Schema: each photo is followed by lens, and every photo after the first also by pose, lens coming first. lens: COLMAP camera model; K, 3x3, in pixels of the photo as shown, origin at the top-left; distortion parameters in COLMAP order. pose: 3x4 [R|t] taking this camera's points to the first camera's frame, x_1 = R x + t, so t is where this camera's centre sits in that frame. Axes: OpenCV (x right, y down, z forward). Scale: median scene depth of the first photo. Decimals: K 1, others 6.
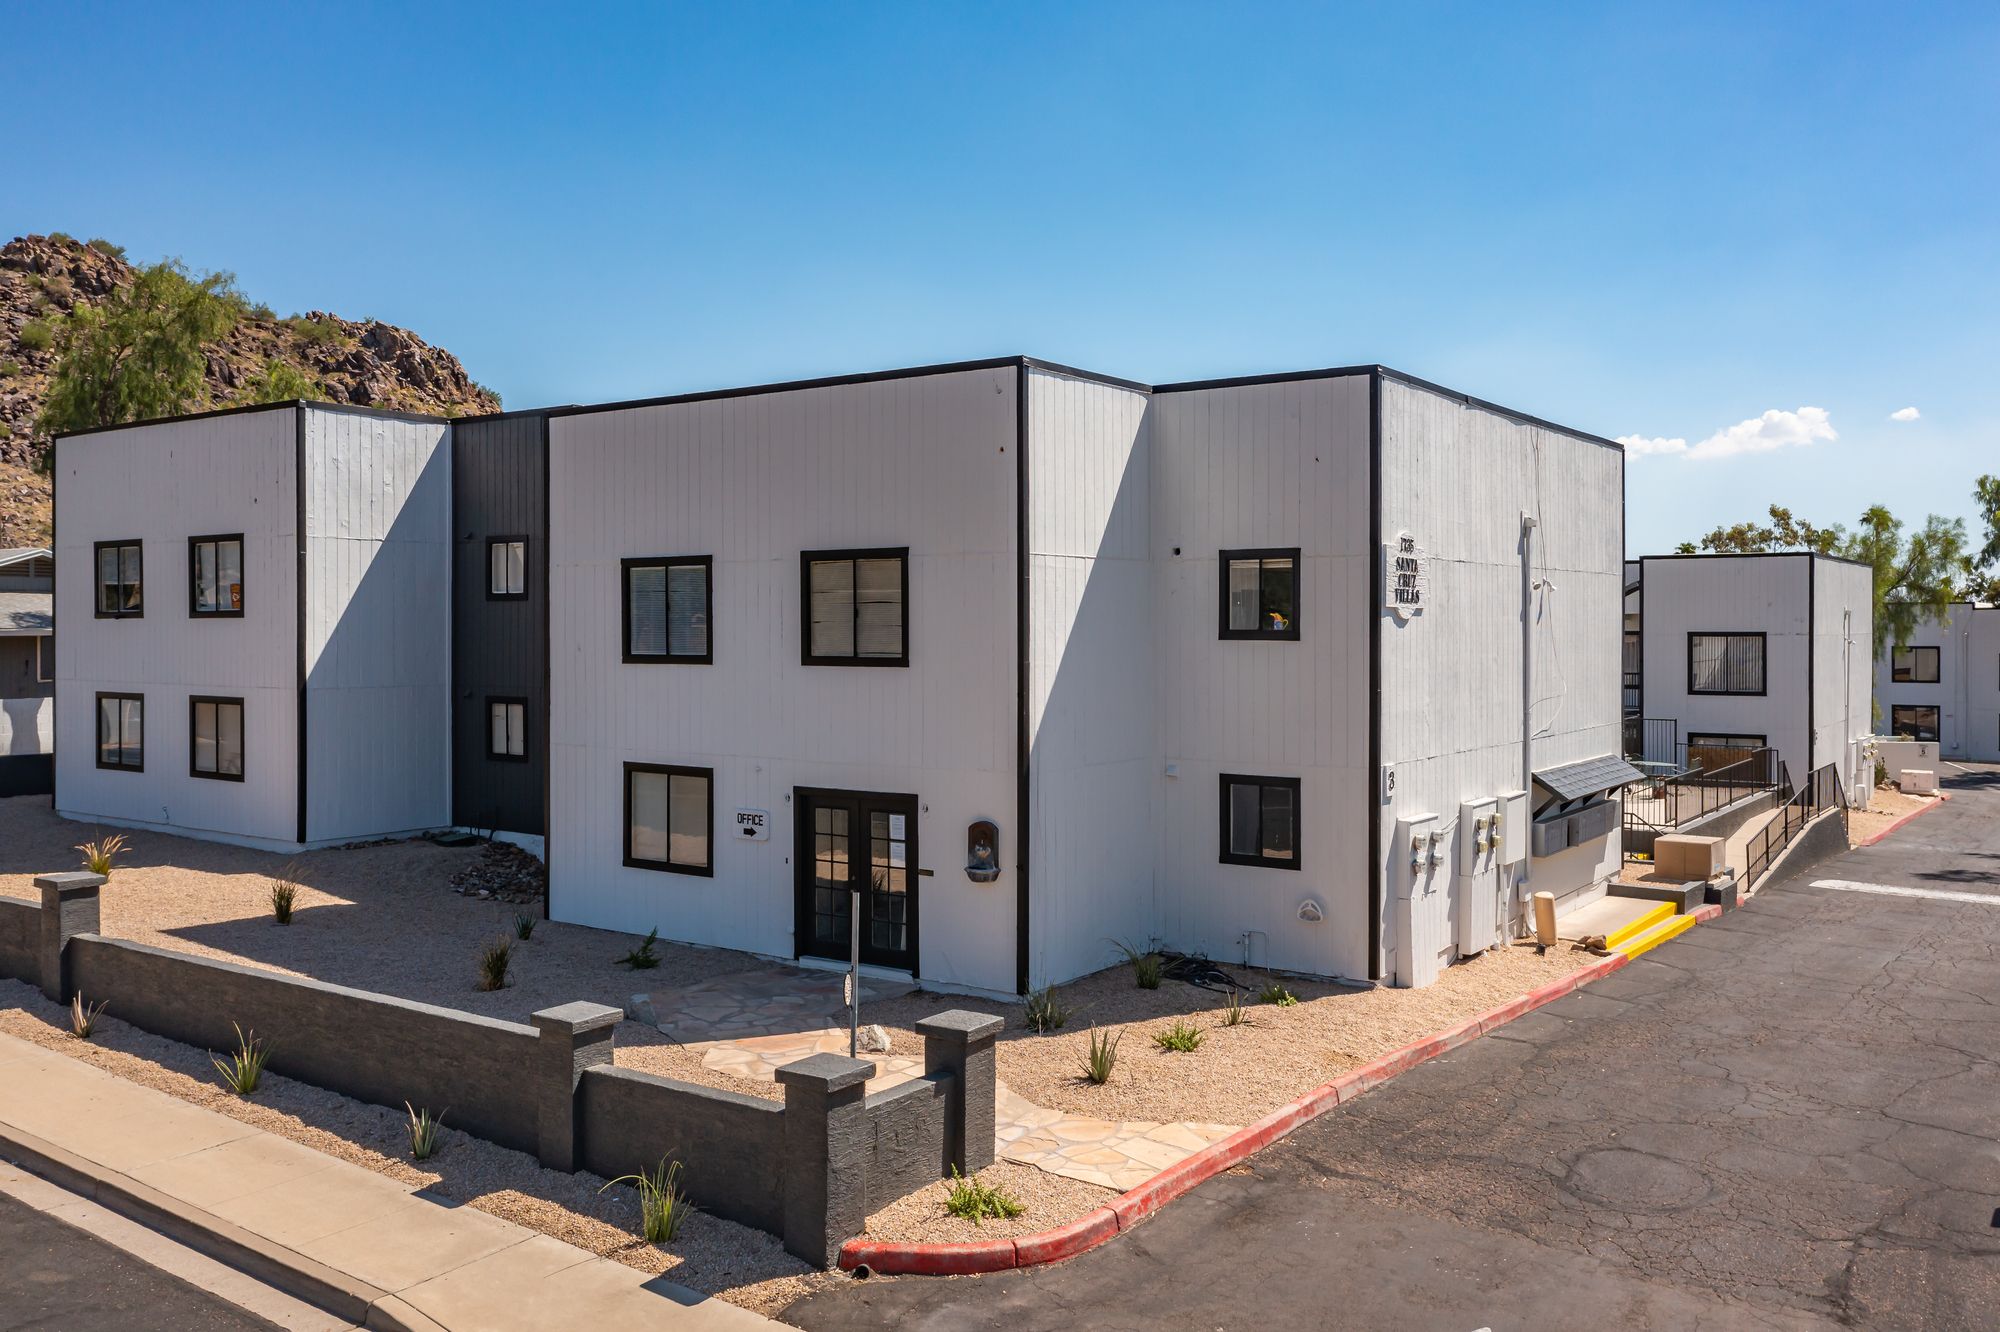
lens RADIAL K [[1611.0, 0, 1093.7], [0, 1611.0, 580.6], [0, 0, 1]] dist [-0.008439, 0.003736]
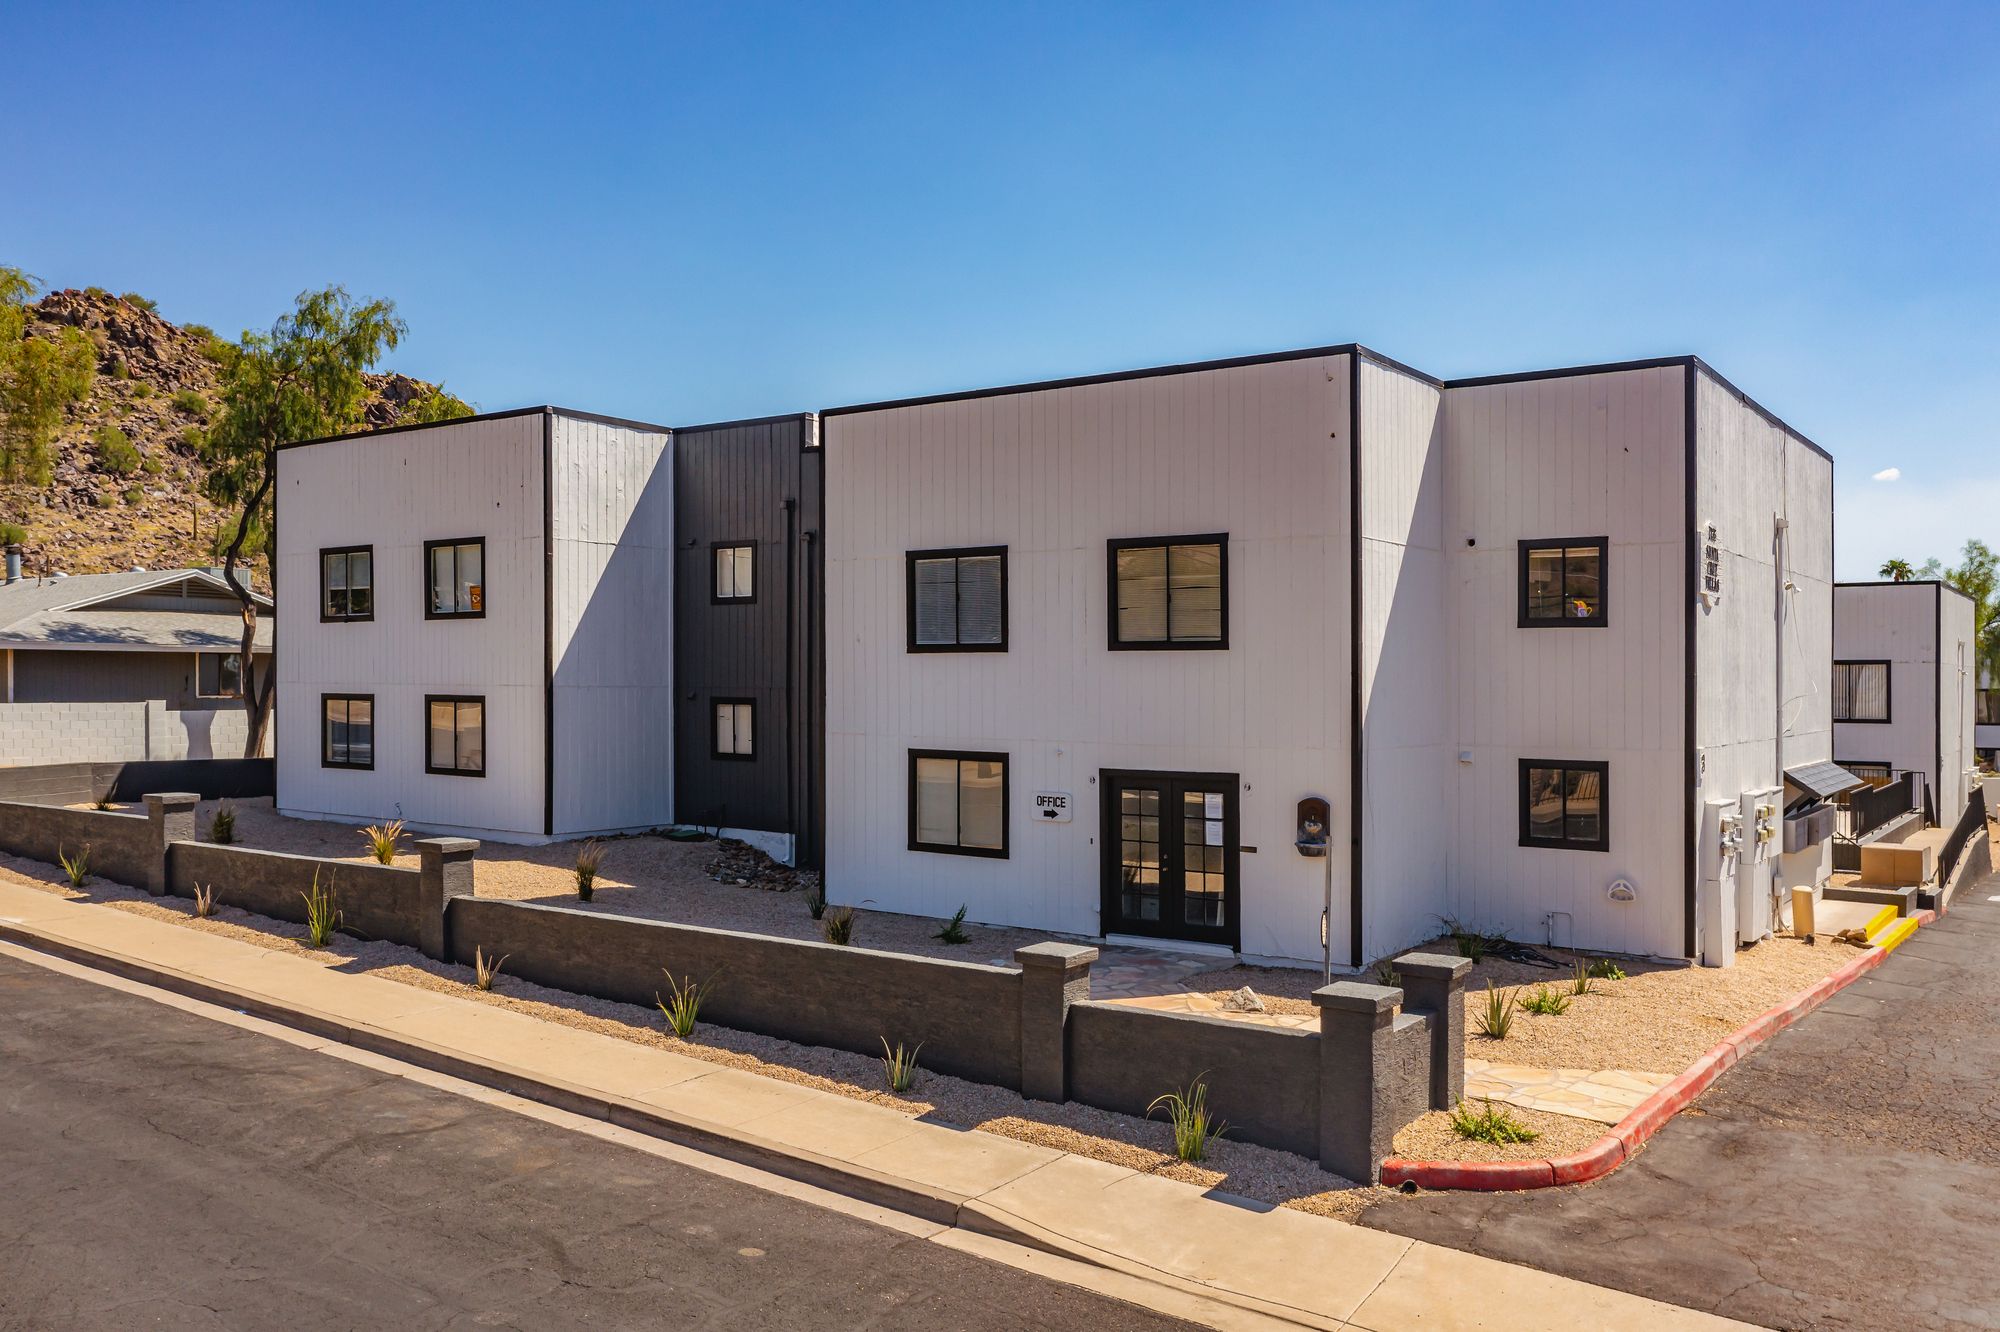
lens RADIAL K [[1591.7, 0, 1033.1], [0, 1591.7, 631.5], [0, 0, 1]] dist [-0.007209, 0.002307]
pose [[0.999688, 0.005571, -0.024349, -0.208854], [-0.005641, 0.999980, -0.002809, 0.044486], [0.024333, 0.002946, 0.999700, -0.015831]]
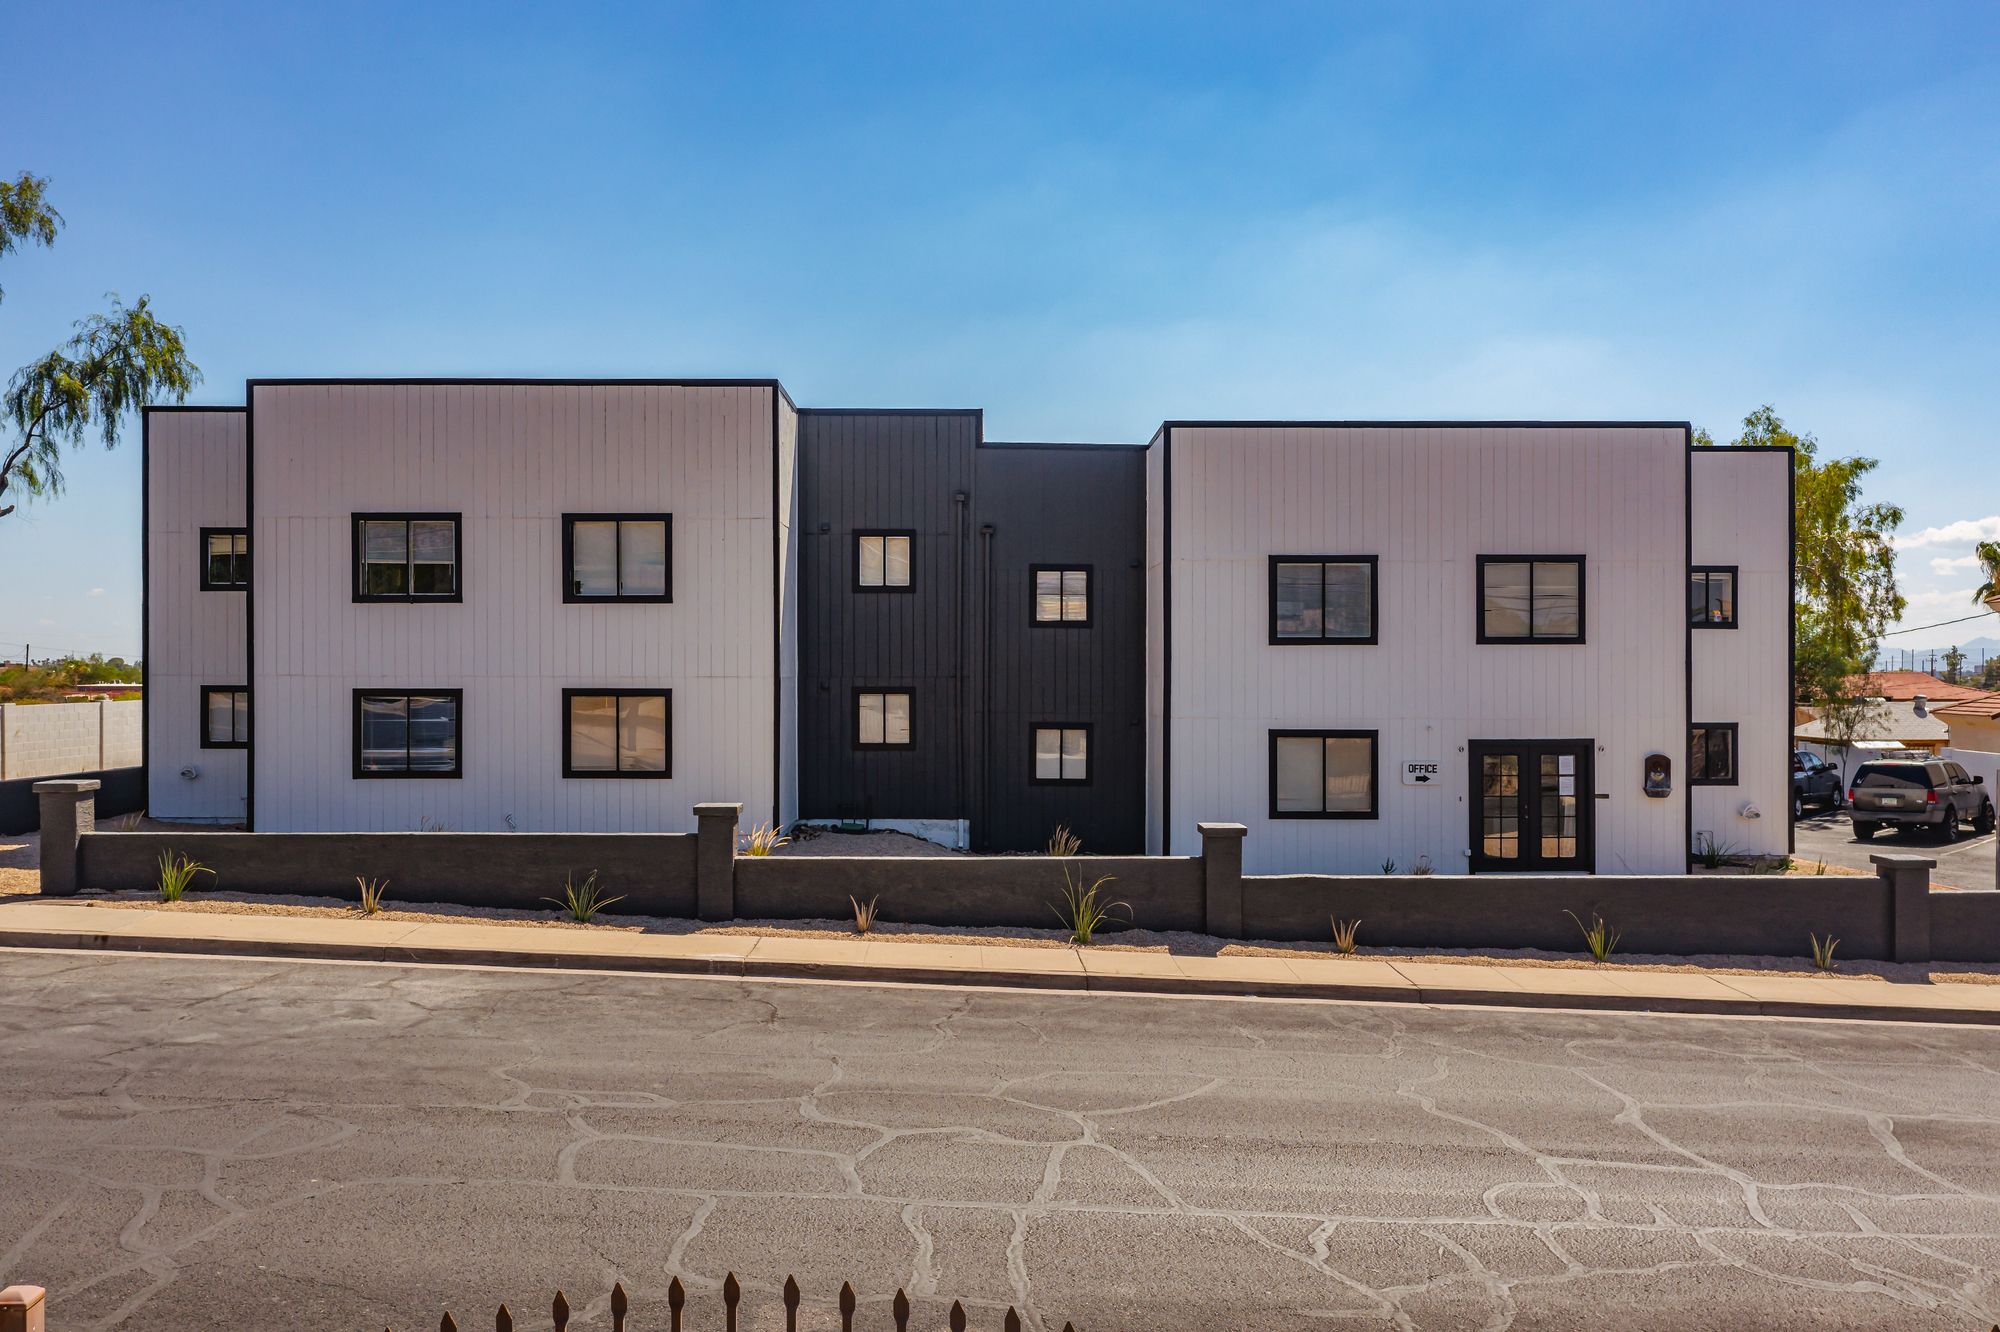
lens RADIAL K [[1601.0, 0, 1000.0], [0, 1601.0, 666.0], [0, 0, 1]] dist [-0.000441, 0.009031]
pose [[0.830777, 0.000871, 0.556605, -1.221548], [-0.016650, 0.999590, 0.023286, 0.047500], [-0.556356, -0.028613, 0.830451, 0.162663]]
